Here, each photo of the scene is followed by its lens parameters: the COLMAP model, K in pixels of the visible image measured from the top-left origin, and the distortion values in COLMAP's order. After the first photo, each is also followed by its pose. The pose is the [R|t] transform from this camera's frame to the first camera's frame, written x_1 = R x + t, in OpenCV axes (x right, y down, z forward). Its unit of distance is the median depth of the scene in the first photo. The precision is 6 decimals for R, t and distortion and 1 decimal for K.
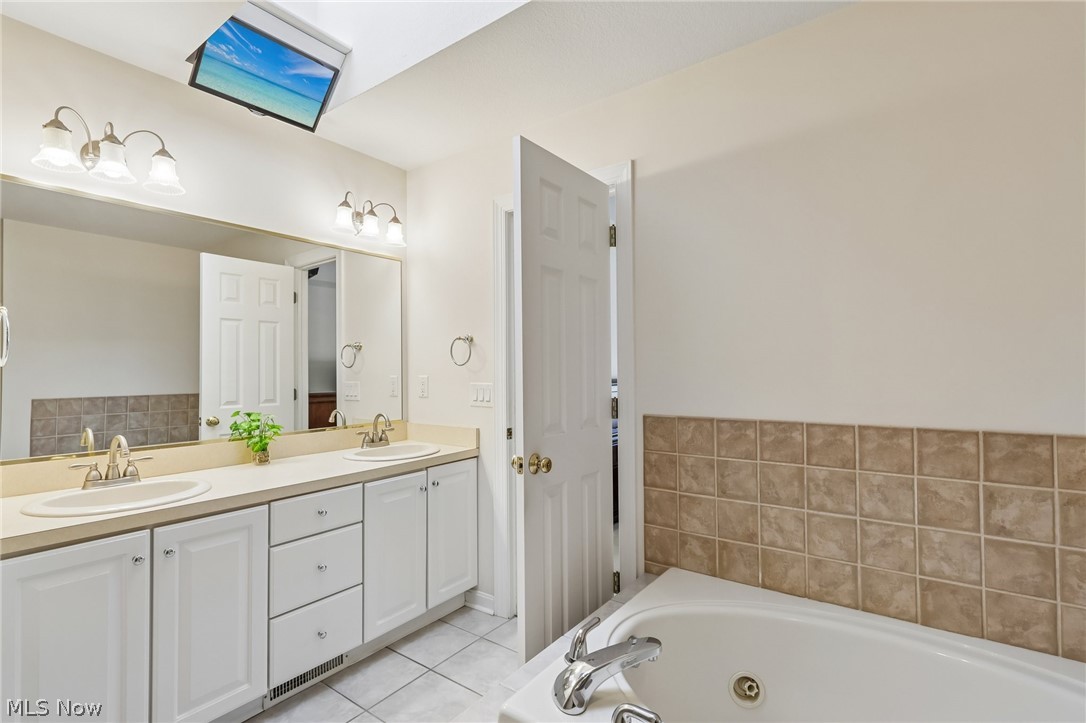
lens RADIAL K [[508.4, 0, 544.5], [0, 508.4, 360.7], [0, 0, 1]] dist [-0.001373, 0.002628]
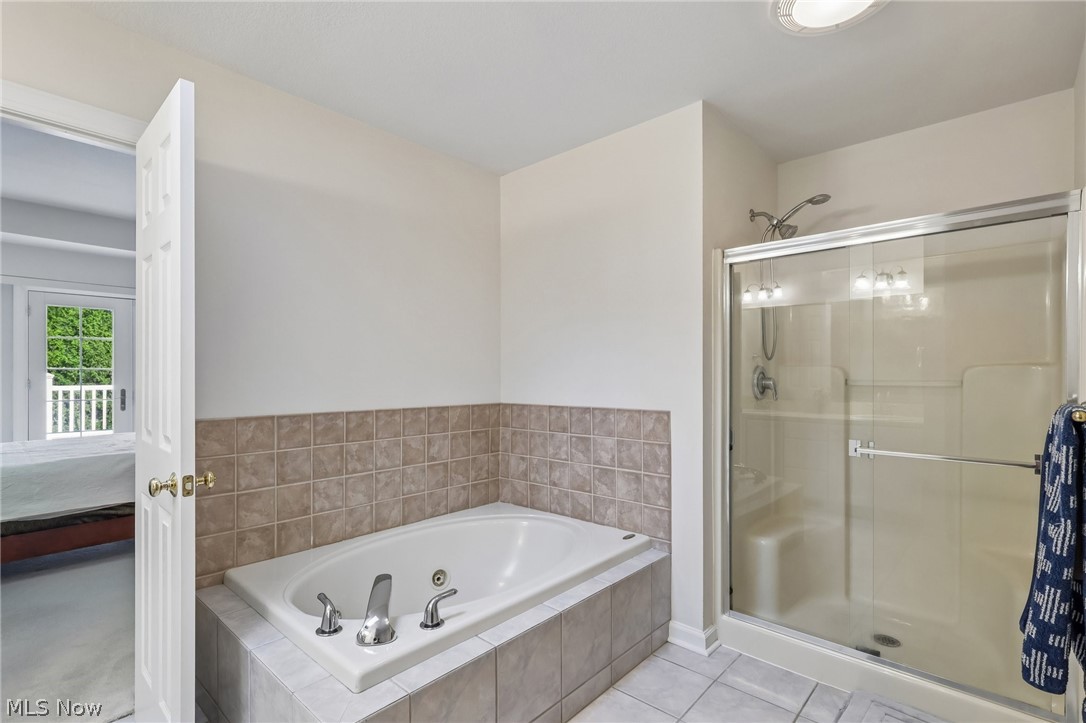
lens RADIAL K [[508.4, 0, 545.2], [0, 508.4, 371.2], [0, 0, 1]] dist [-0.001373, 0.002628]
pose [[0.091574, 0.012377, 0.995721, -0.781751], [-0.025486, 0.999624, -0.010081, 0.013504], [-0.995472, -0.024453, 0.091855, 0.341635]]
